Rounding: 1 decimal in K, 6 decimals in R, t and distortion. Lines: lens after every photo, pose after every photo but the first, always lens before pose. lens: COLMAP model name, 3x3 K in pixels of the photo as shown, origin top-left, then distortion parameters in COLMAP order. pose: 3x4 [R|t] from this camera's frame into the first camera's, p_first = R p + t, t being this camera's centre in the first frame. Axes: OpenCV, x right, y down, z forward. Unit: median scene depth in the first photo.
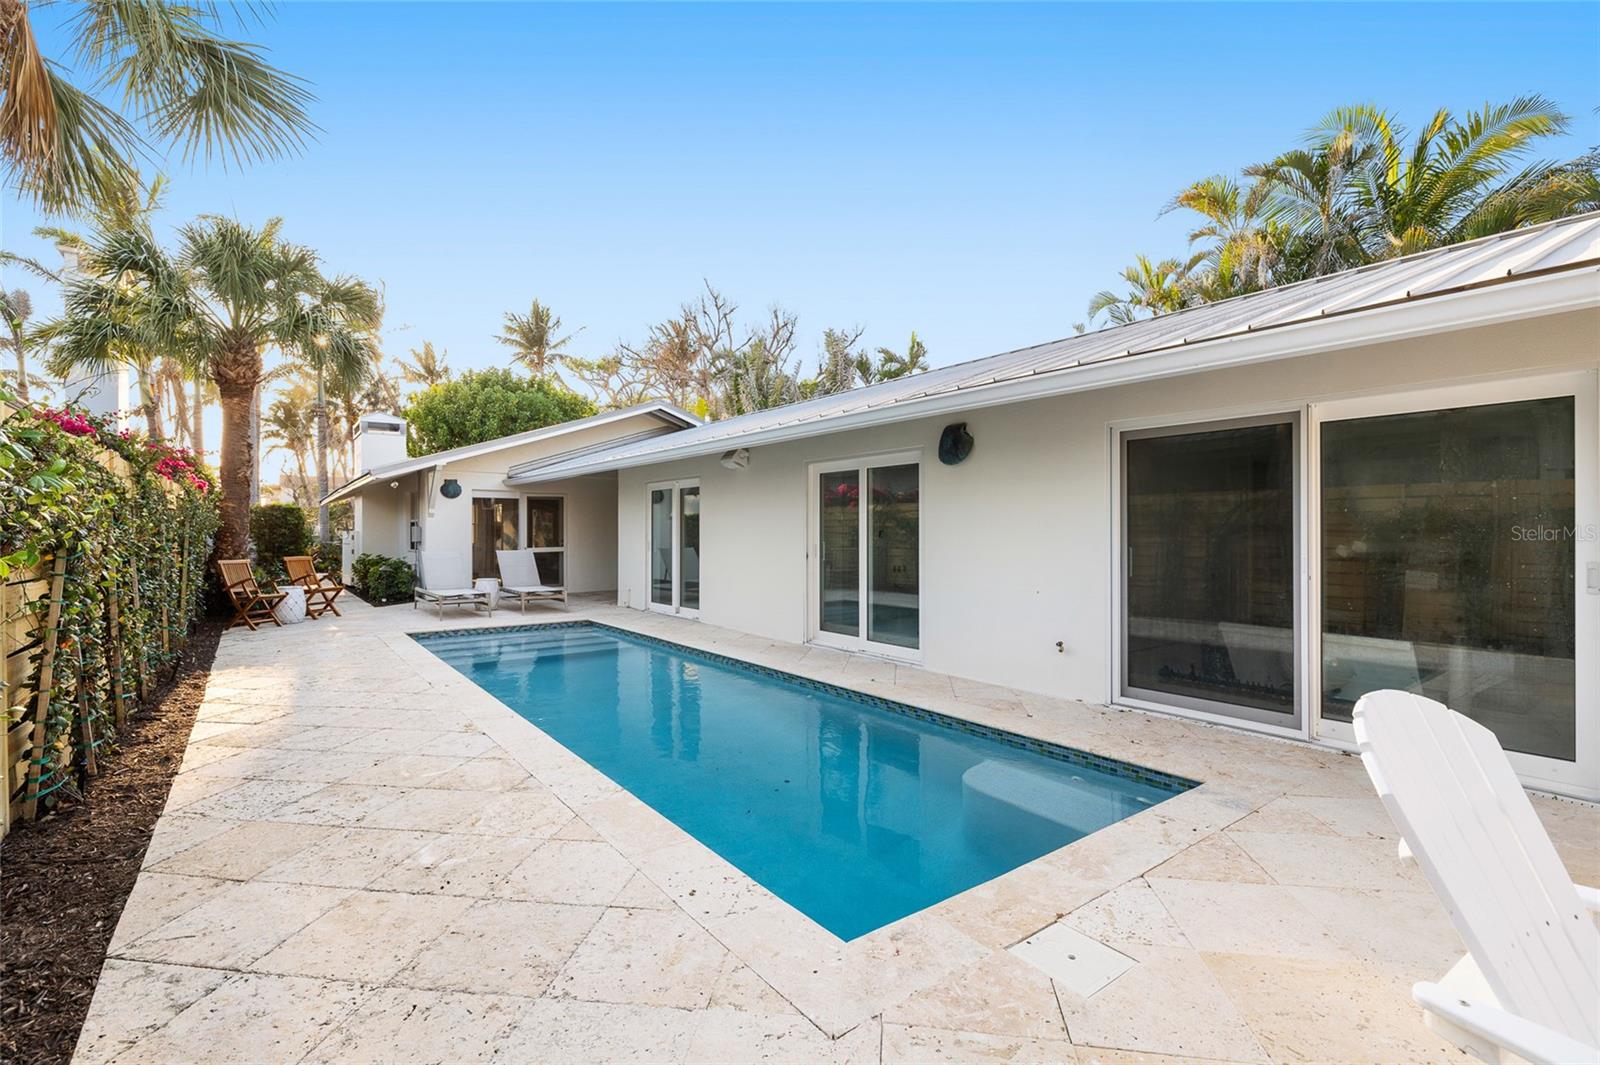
lens RADIAL K [[719.3, 0, 803.7], [0, 719.3, 537.7], [0, 0, 1]] dist [-0.002389, 0.000454]
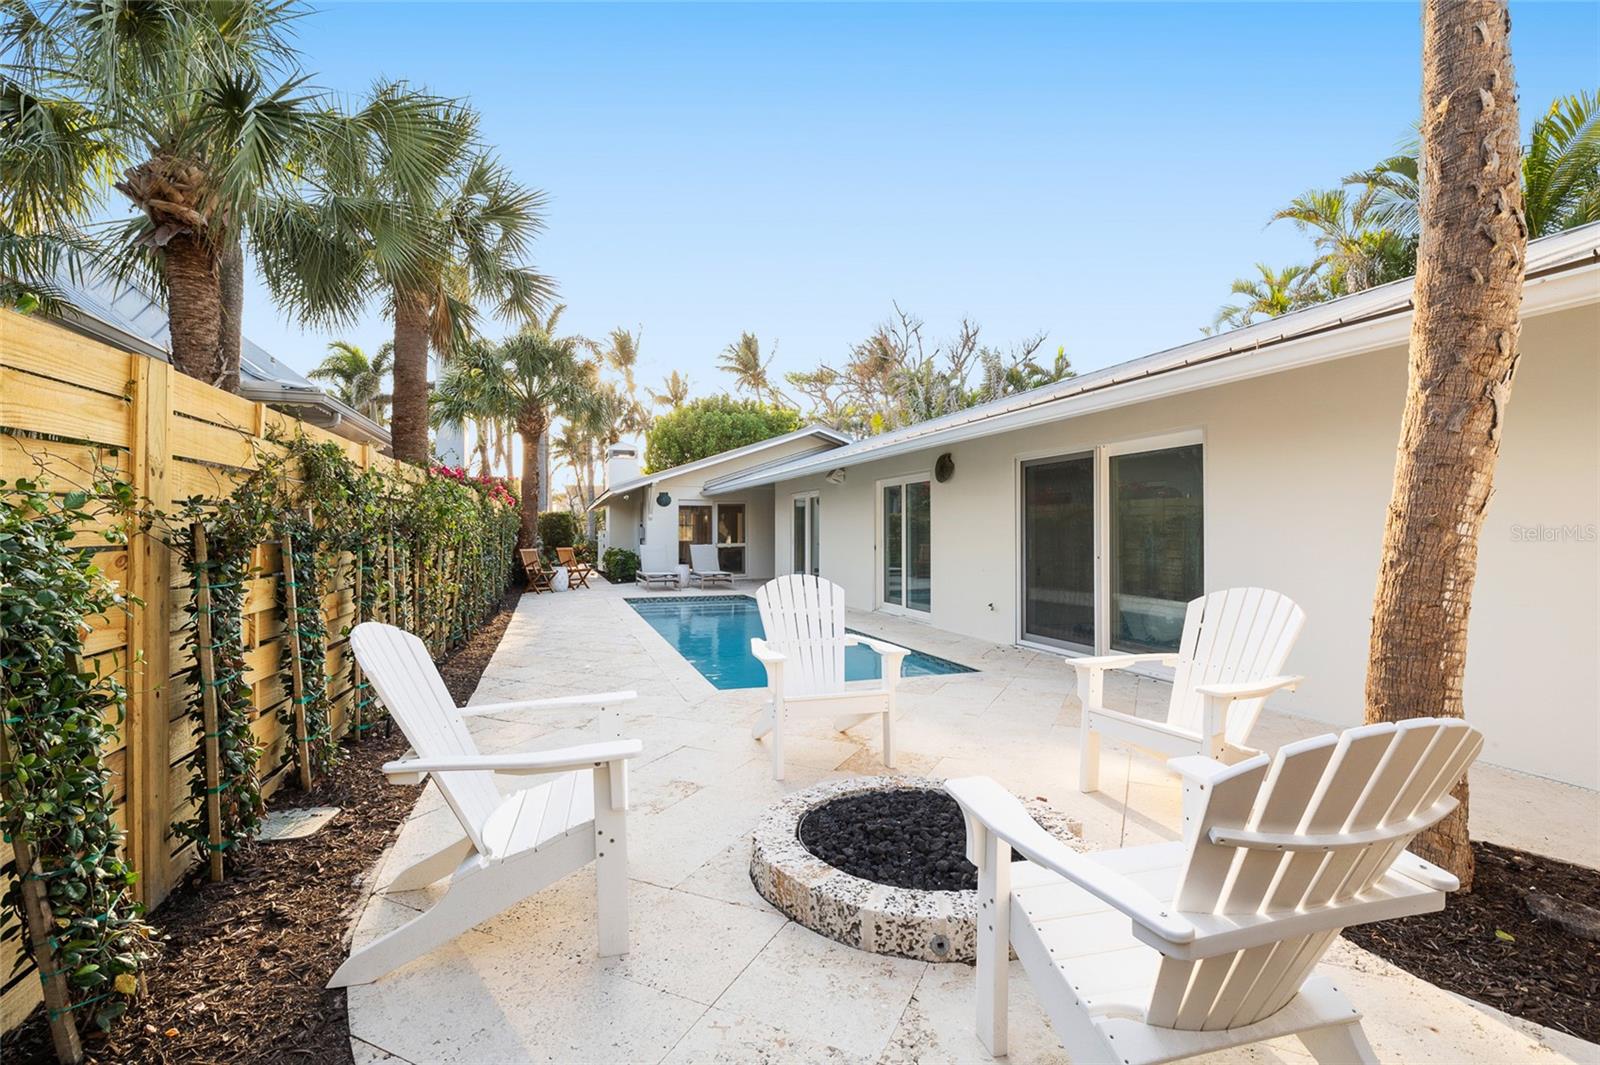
lens RADIAL K [[714.5, 0, 800.0], [0, 714.5, 532.5], [0, 0, 1]] dist [0.001041, 0.000451]
pose [[0.950876, -0.001600, -0.309569, 0.178779], [-0.000602, 0.999975, -0.007020, 0.004057], [0.309572, 0.006861, 0.950851, -0.210789]]
